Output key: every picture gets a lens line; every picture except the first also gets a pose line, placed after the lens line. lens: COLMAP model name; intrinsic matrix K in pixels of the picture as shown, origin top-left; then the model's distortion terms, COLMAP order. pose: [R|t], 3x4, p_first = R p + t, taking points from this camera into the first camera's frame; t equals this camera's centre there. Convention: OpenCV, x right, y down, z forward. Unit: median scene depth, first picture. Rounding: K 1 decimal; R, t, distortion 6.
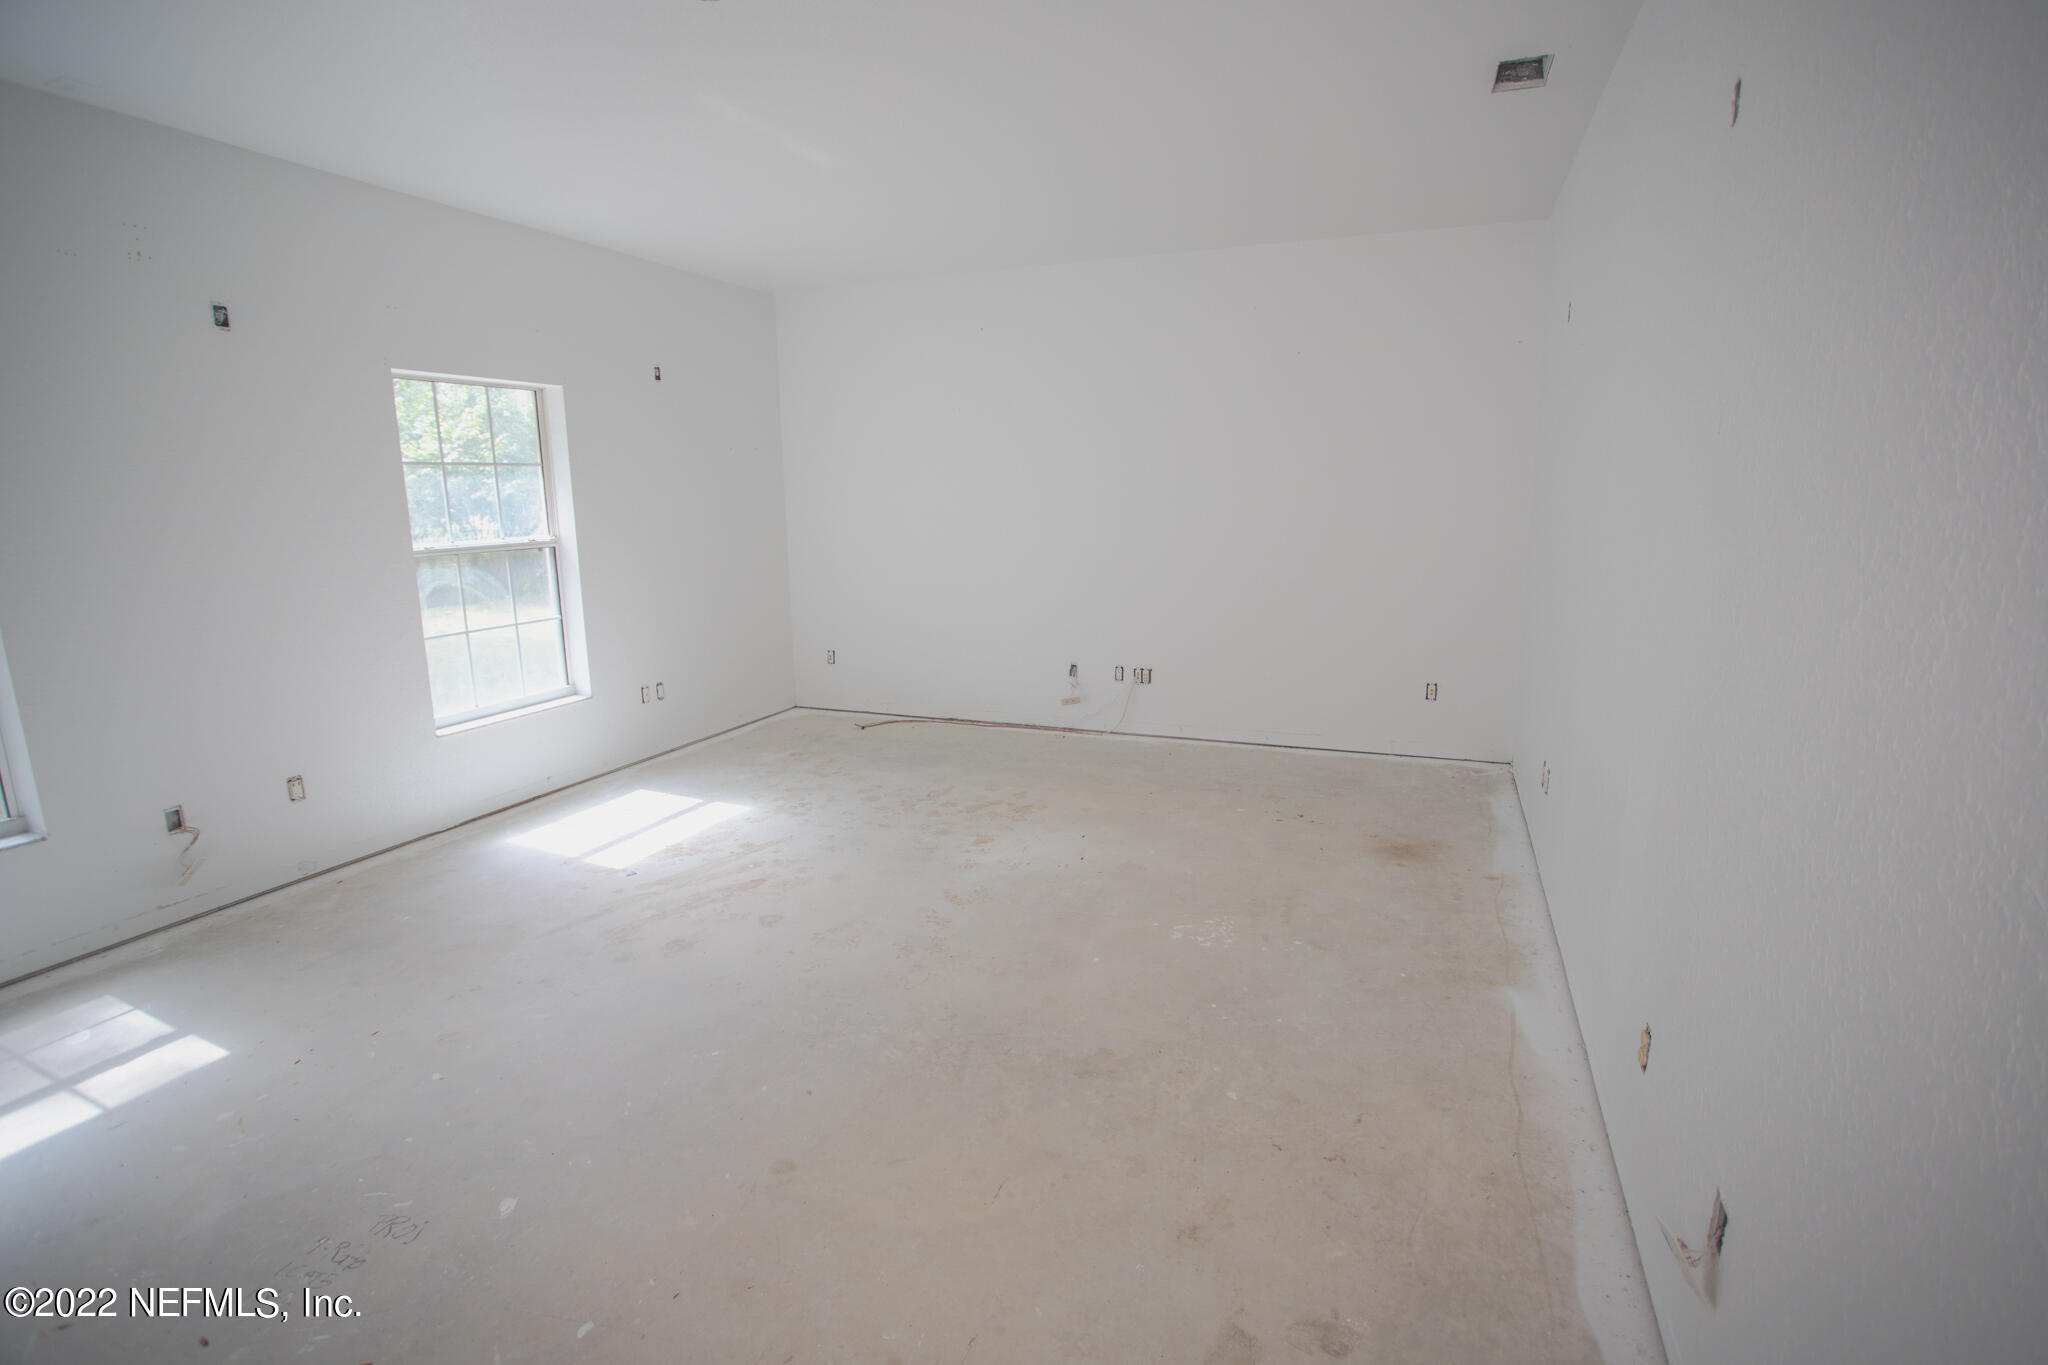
lens RADIAL K [[985.7, 0, 1032.4], [0, 985.7, 686.3], [0, 0, 1]] dist [-0.072791, 0.025935]
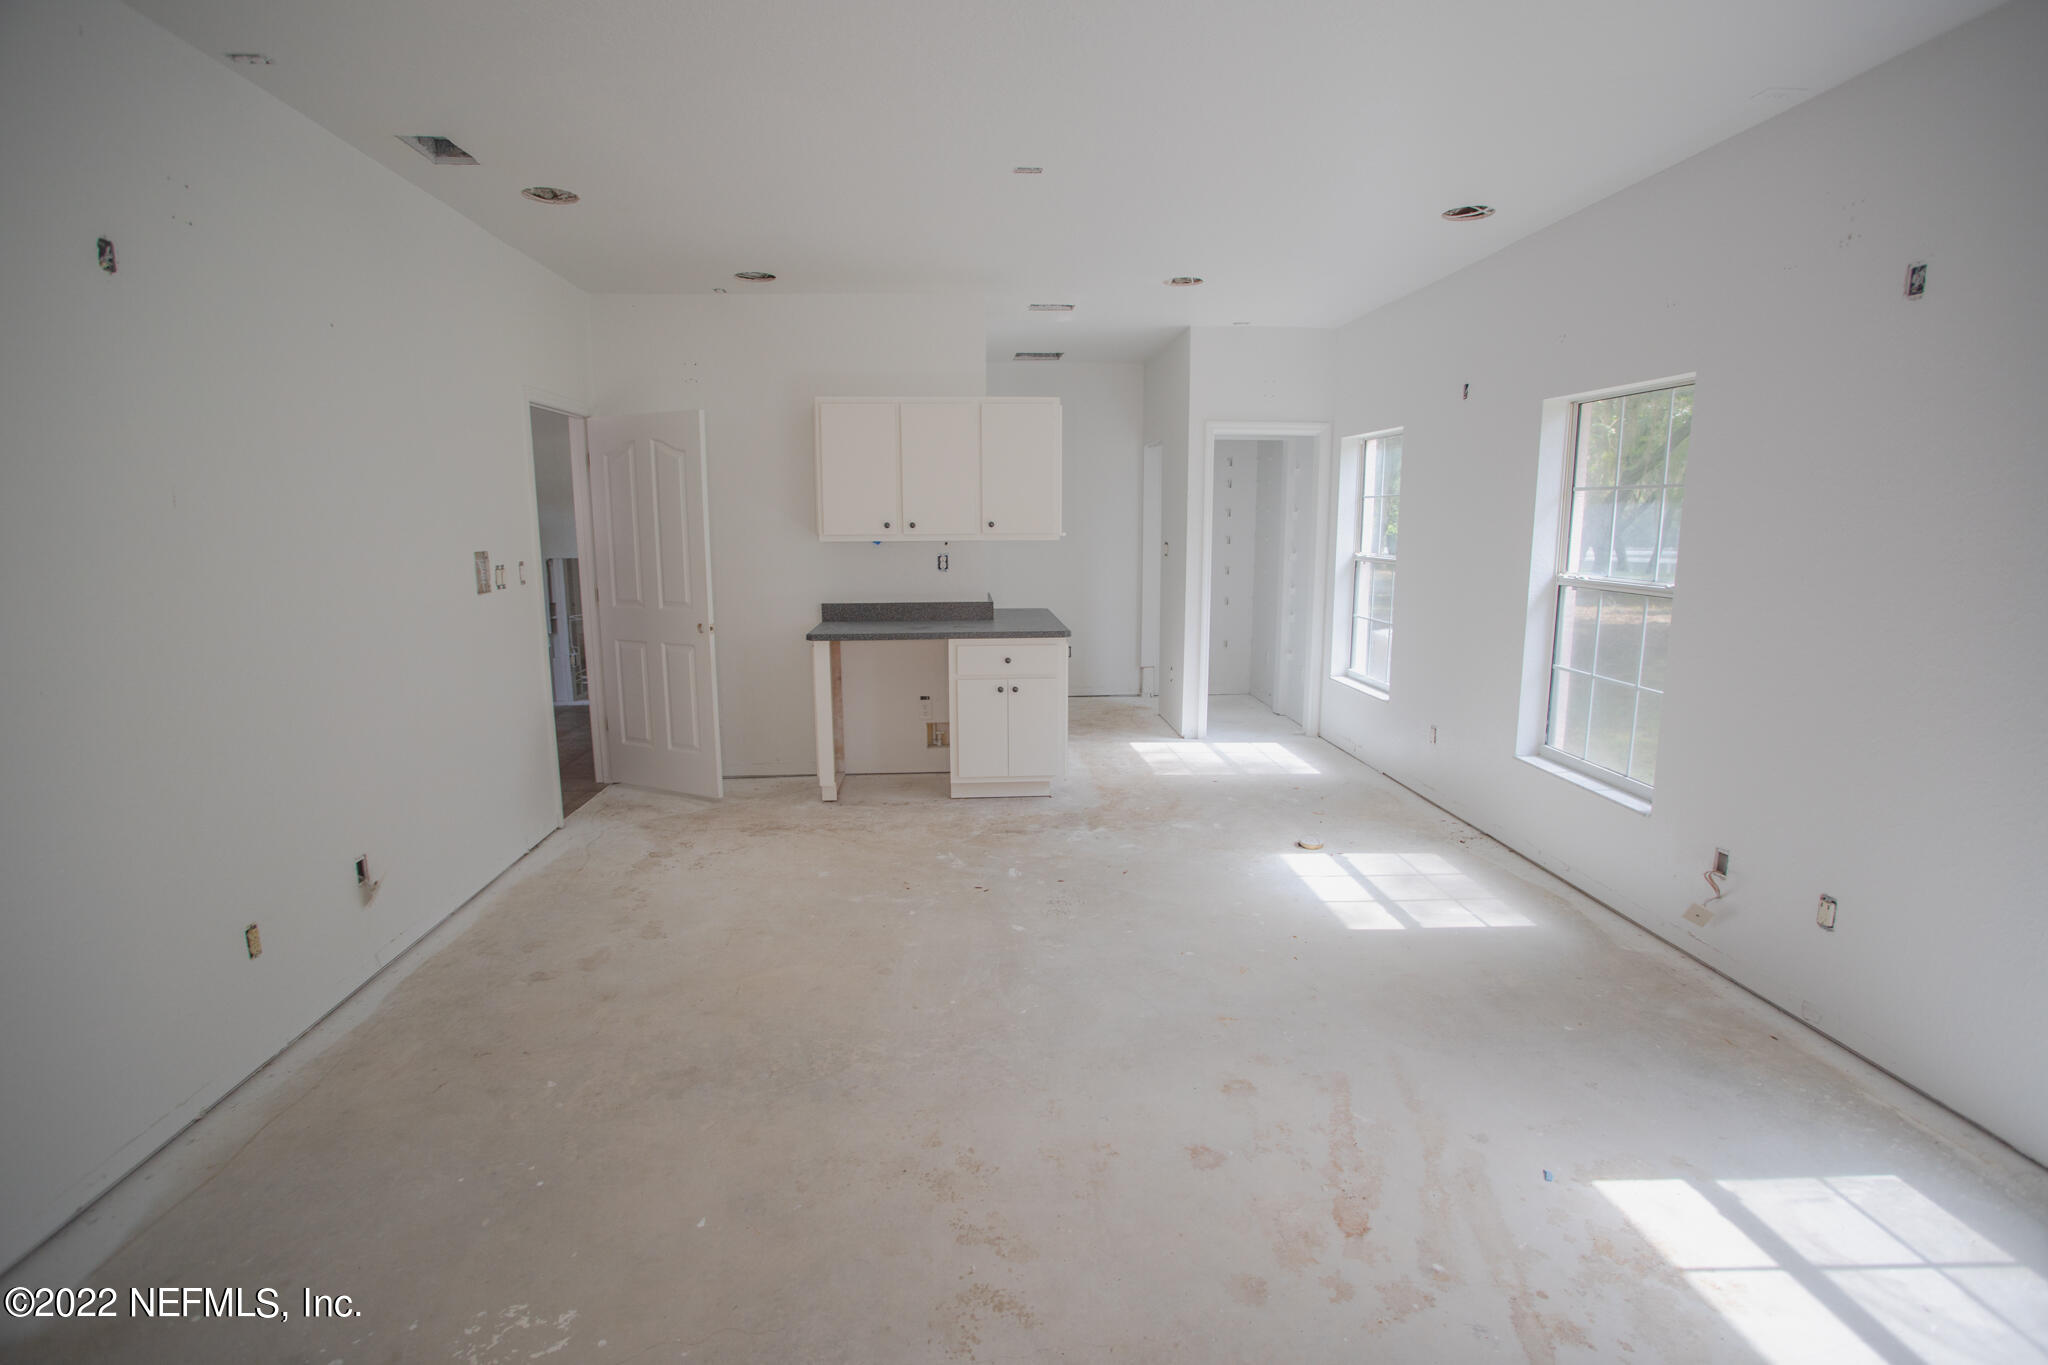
lens RADIAL K [[985.7, 0, 1032.4], [0, 985.7, 686.3], [0, 0, 1]] dist [-0.072791, 0.025935]
pose [[-0.892102, 0.095256, -0.441679, 0.109508], [-0.072425, 0.934739, 0.347877, -0.300260], [0.445992, 0.342330, -0.826983, 1.400558]]
